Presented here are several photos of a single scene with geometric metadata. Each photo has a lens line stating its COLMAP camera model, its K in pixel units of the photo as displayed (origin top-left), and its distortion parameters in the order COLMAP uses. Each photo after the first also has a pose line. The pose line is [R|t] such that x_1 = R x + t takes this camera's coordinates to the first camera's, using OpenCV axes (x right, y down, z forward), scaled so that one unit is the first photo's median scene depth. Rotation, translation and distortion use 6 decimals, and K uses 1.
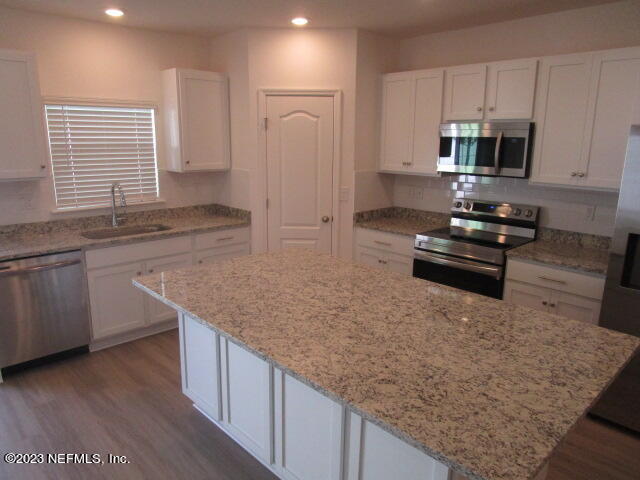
lens RADIAL K [[462.4, 0, 315.6], [0, 462.4, 239.2], [0, 0, 1]] dist [-0.012966, 0.005022]
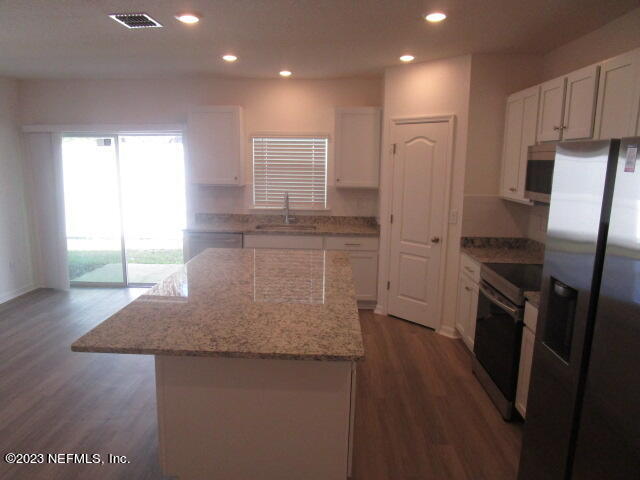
lens RADIAL K [[462.4, 0, 316.7], [0, 462.4, 241.7], [0, 0, 1]] dist [-0.012966, 0.005022]
pose [[0.697911, 0.127762, -0.704696, 0.608384], [-0.163838, 0.986348, 0.016565, -0.012816], [0.697192, 0.103896, 0.709316, 0.089775]]
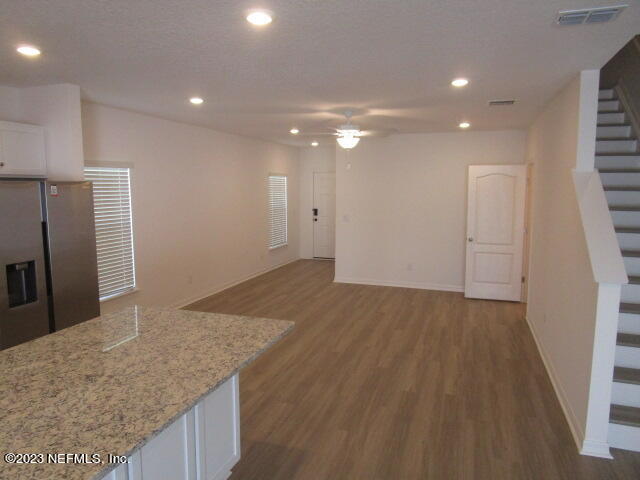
lens RADIAL K [[462.4, 0, 318.1], [0, 462.4, 239.5], [0, 0, 1]] dist [-0.012966, 0.005022]
pose [[-0.468669, -0.112615, 0.876166, -0.499474], [0.189423, 0.955958, 0.224195, -0.125303], [-0.862826, 0.271040, -0.426696, 0.493391]]
